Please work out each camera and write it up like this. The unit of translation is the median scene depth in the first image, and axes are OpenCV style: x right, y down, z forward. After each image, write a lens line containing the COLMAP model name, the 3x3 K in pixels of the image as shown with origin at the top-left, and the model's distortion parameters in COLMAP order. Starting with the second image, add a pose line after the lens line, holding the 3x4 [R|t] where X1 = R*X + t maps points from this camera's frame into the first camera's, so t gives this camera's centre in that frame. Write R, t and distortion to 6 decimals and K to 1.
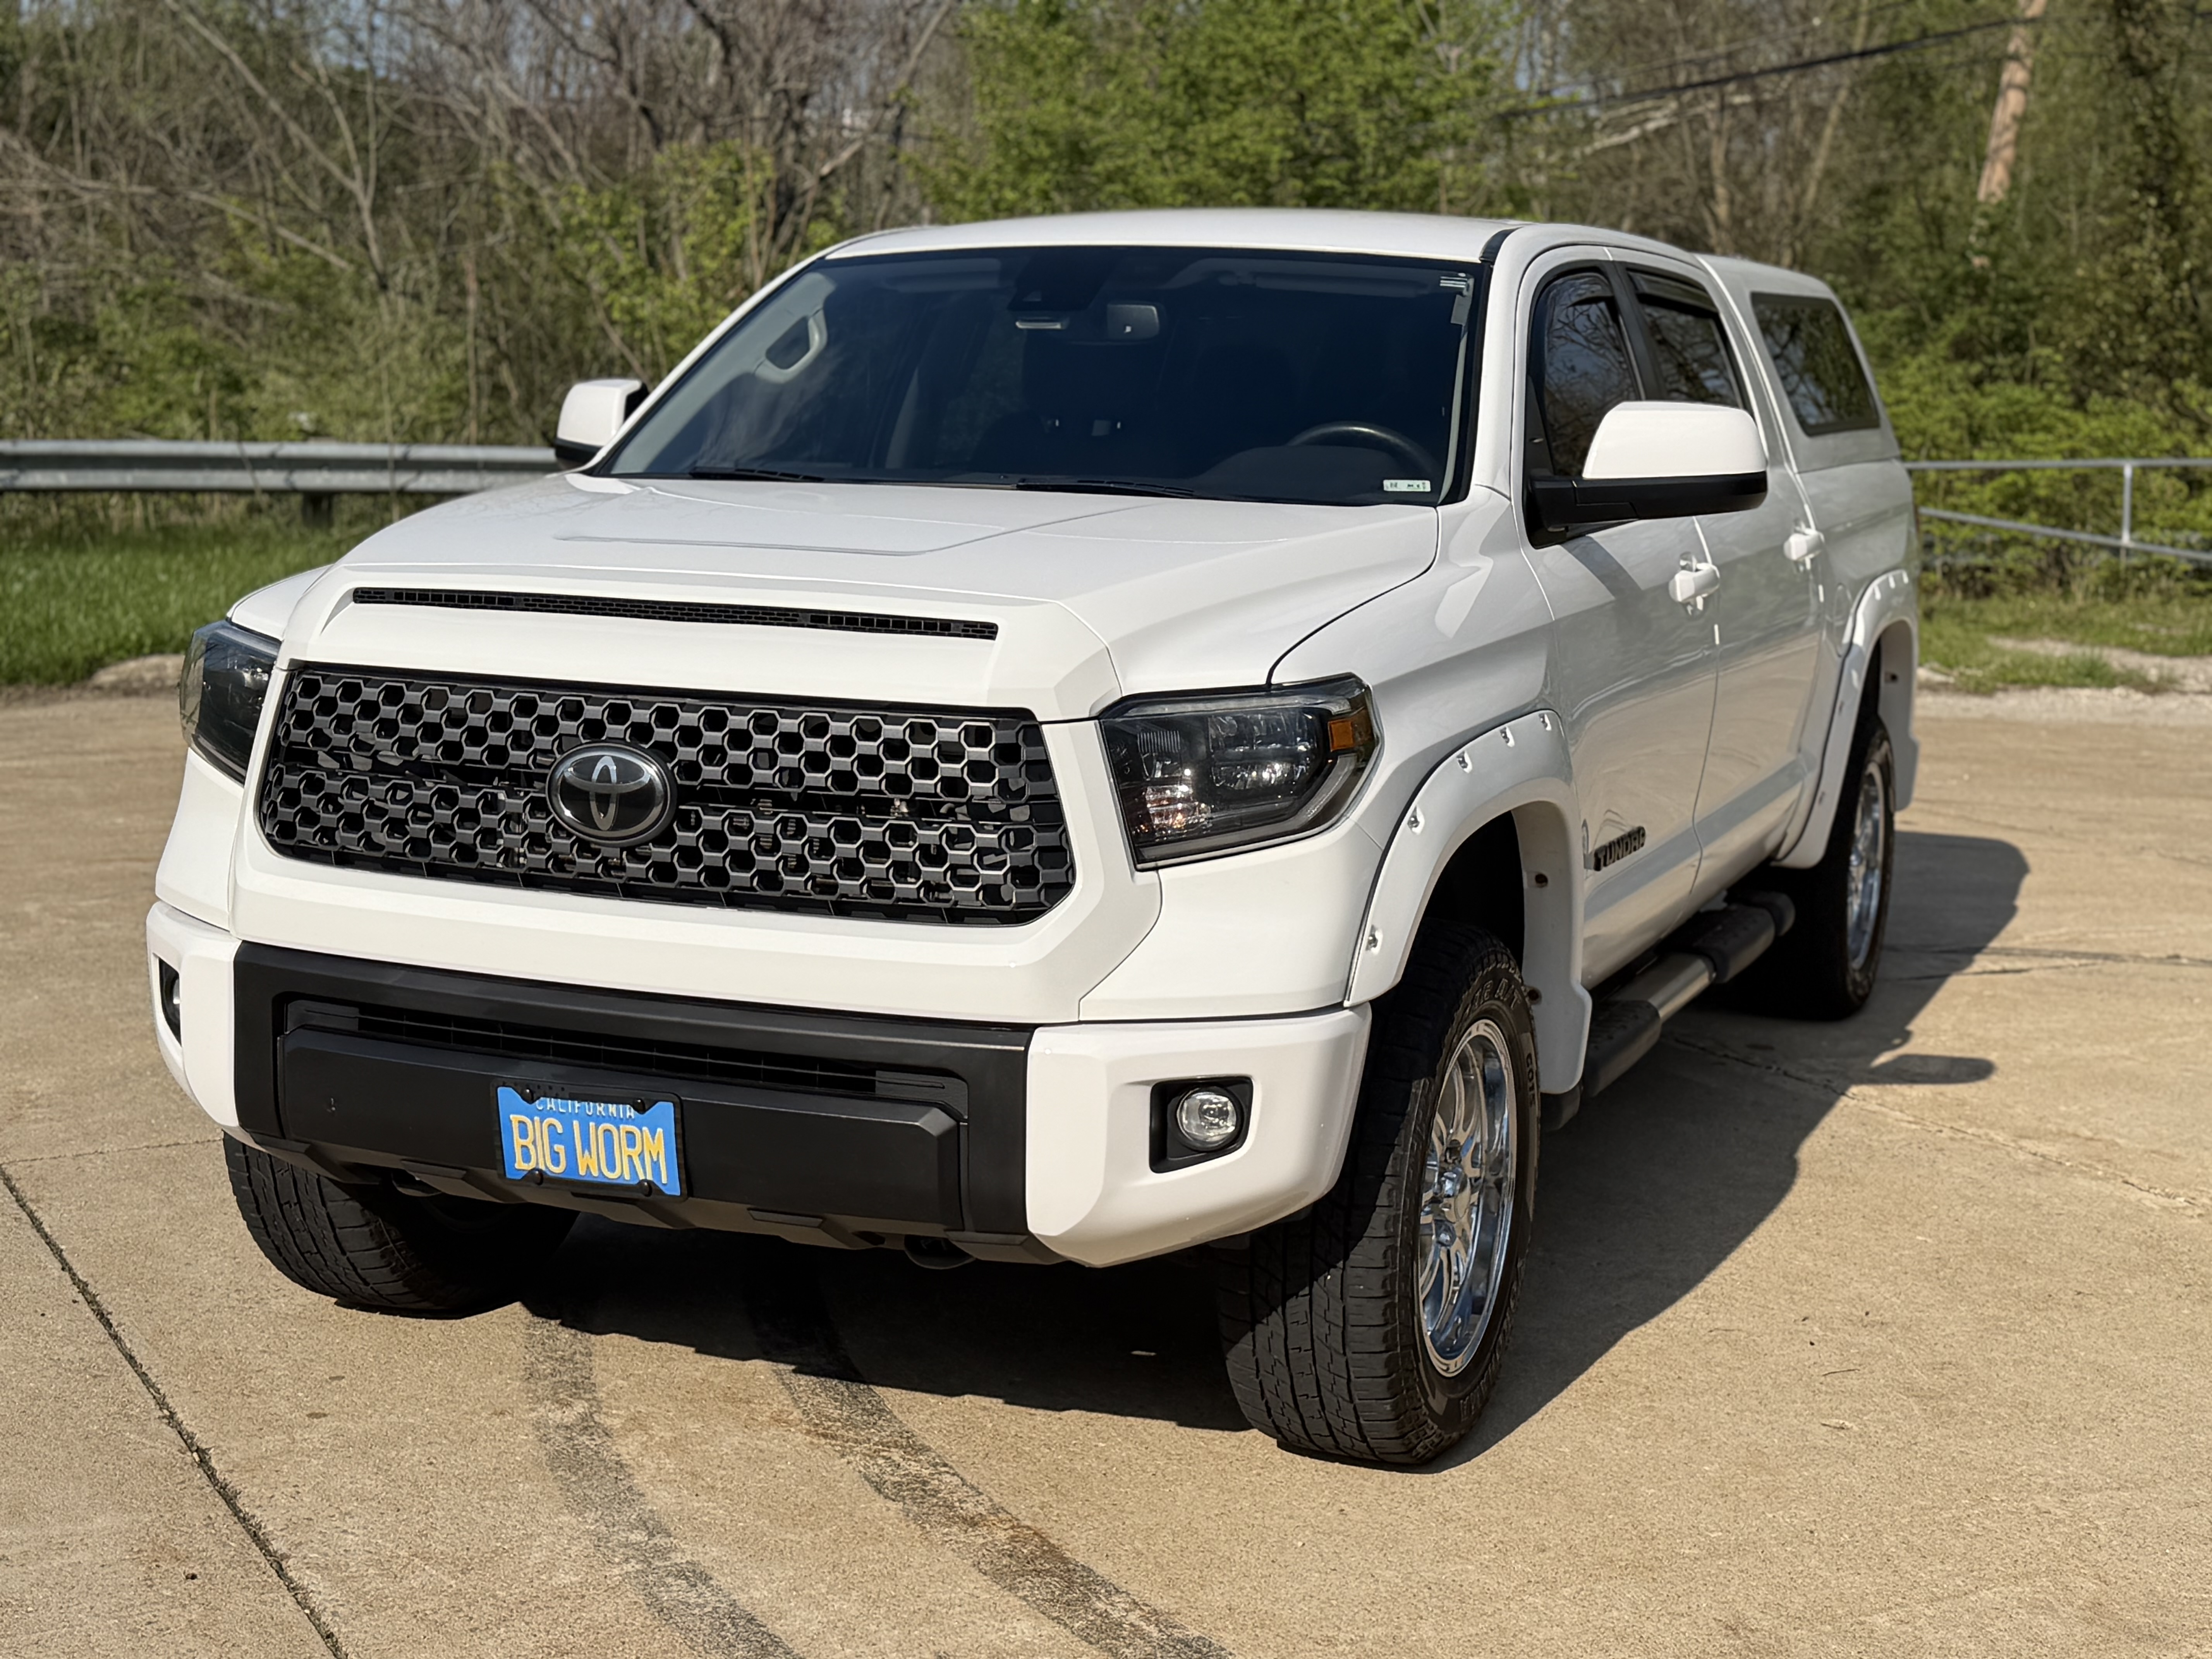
lens RADIAL K [[3182.1, 0, 1106.0], [0, 3182.1, 829.5], [0, 0, 1]] dist [0.102910, 0.010640]
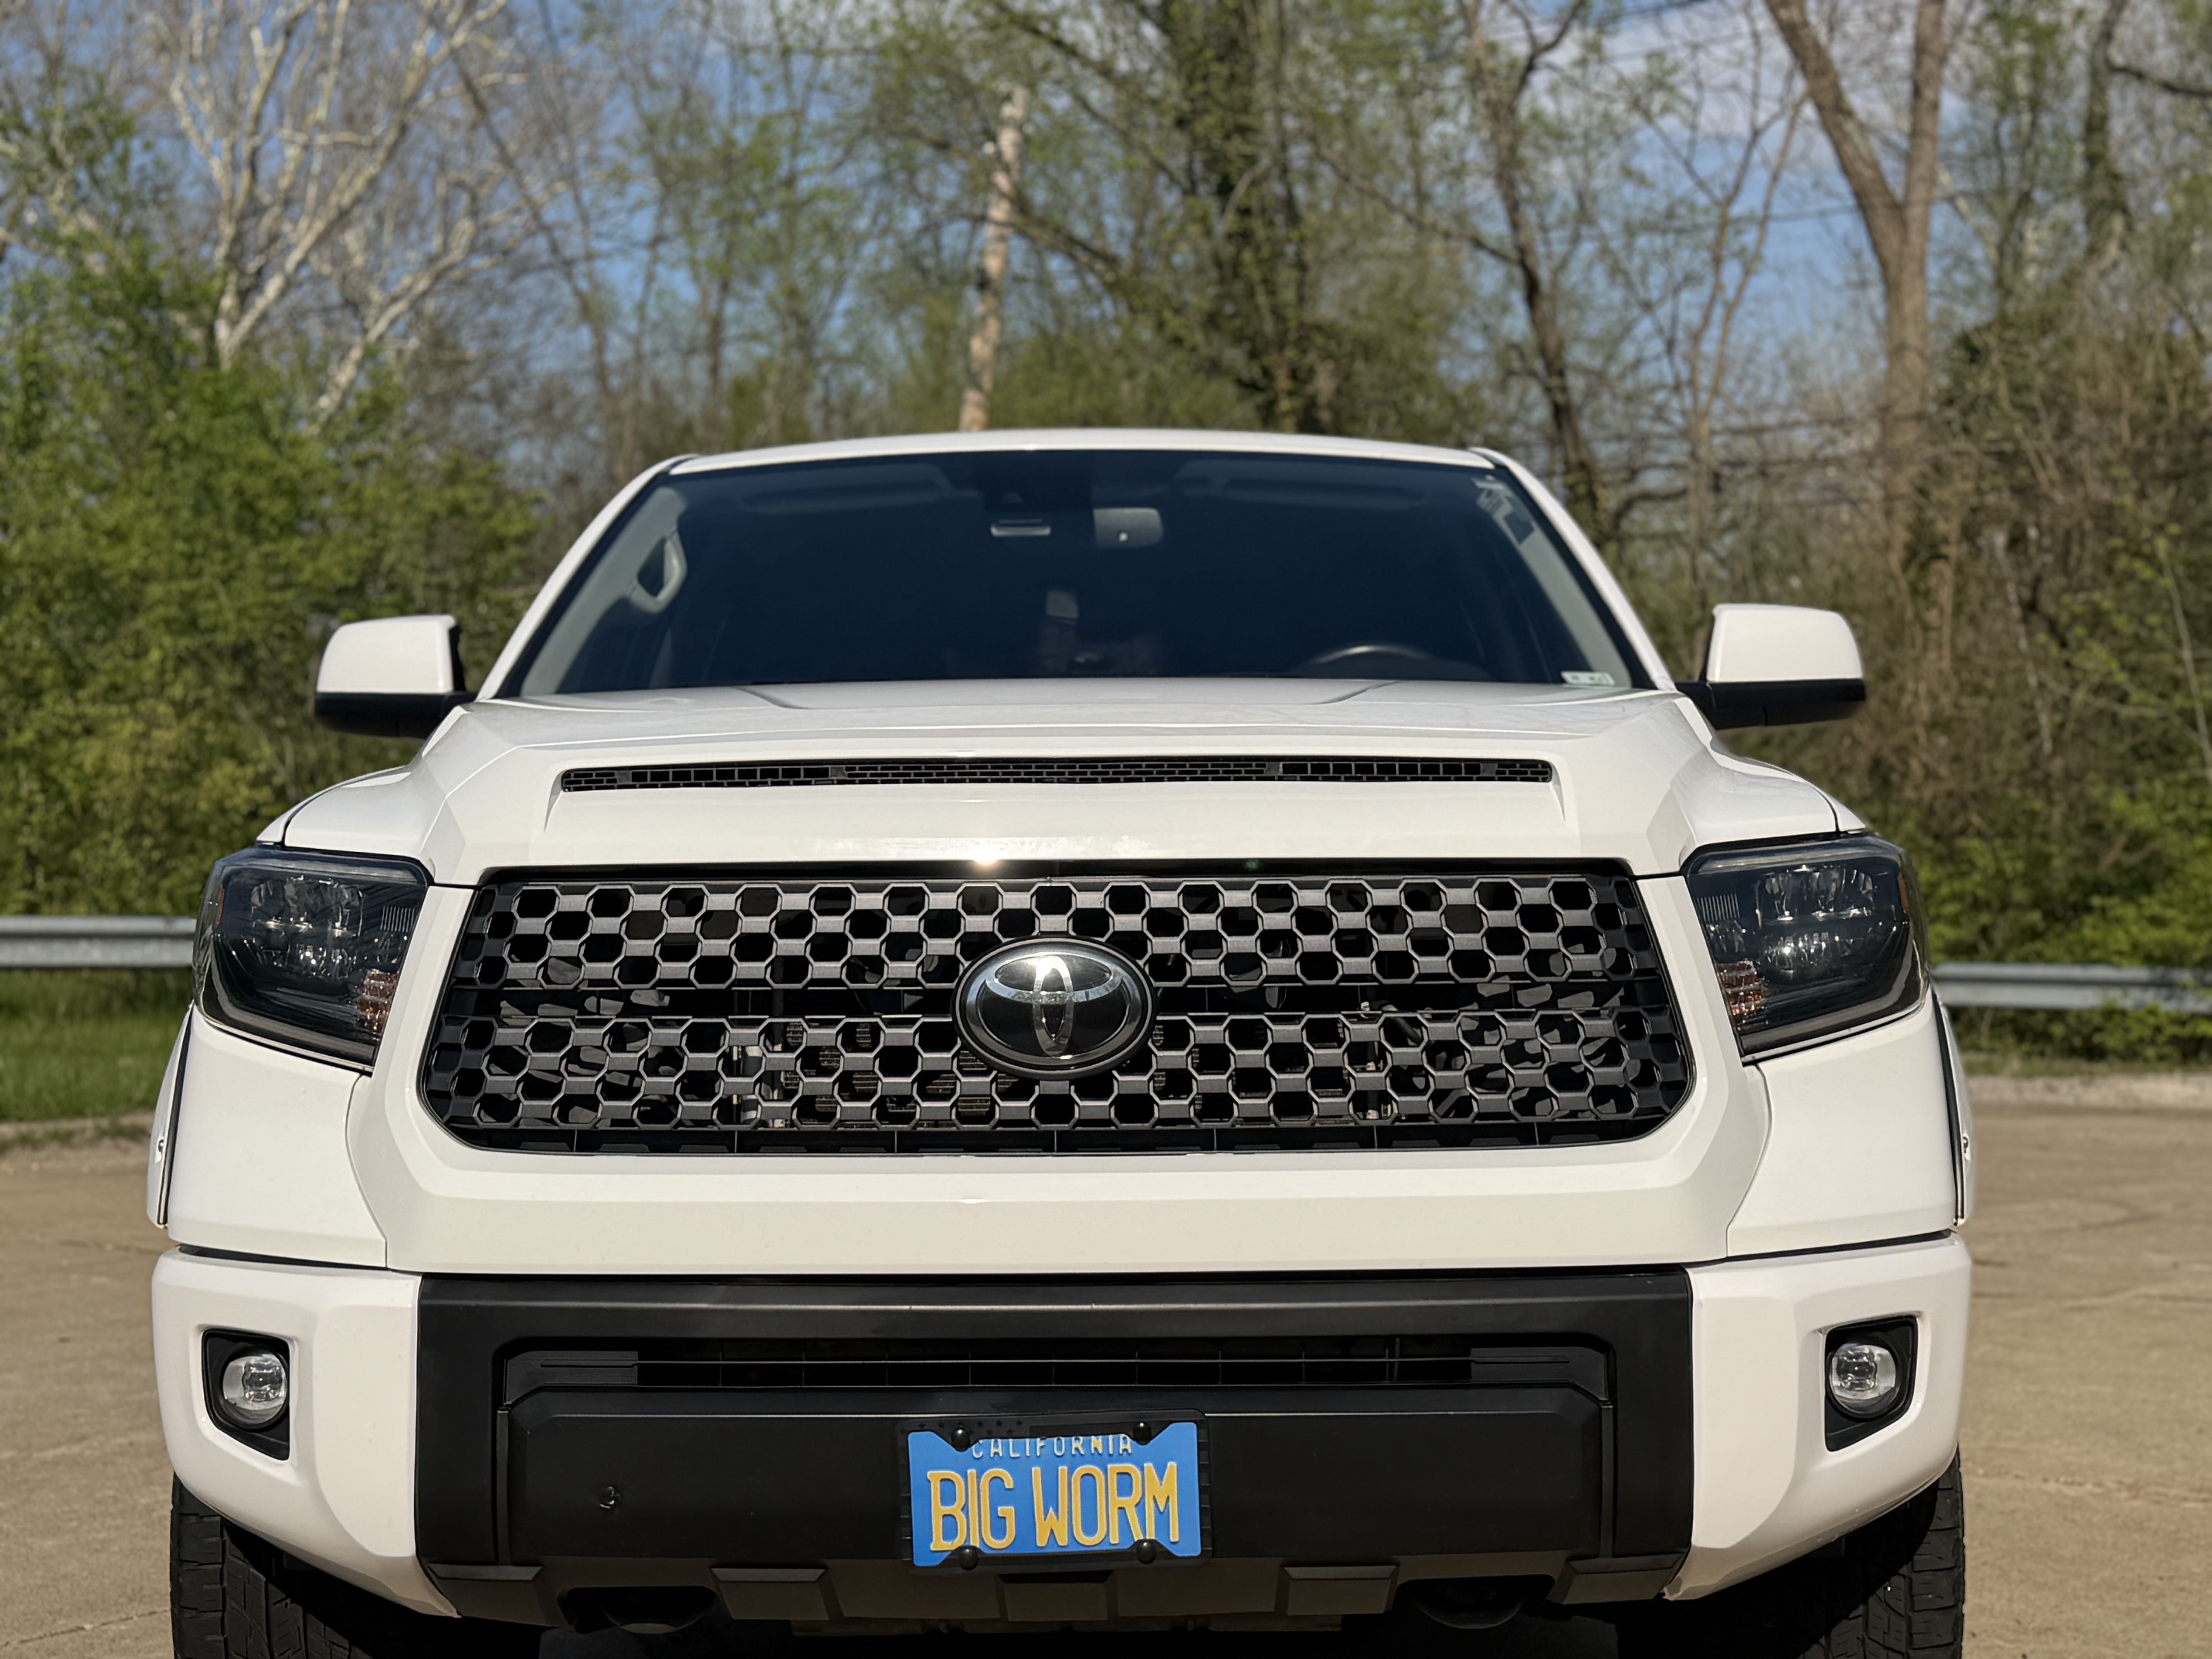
lens RADIAL K [[3182.1, 0, 1106.0], [0, 3182.1, 829.5], [0, 0, 1]] dist [0.102910, 0.010640]
pose [[0.921006, -0.019254, 0.389073, -0.430002], [0.082494, 0.985766, -0.146496, 0.056946], [-0.380714, 0.167020, 0.909484, 0.322123]]
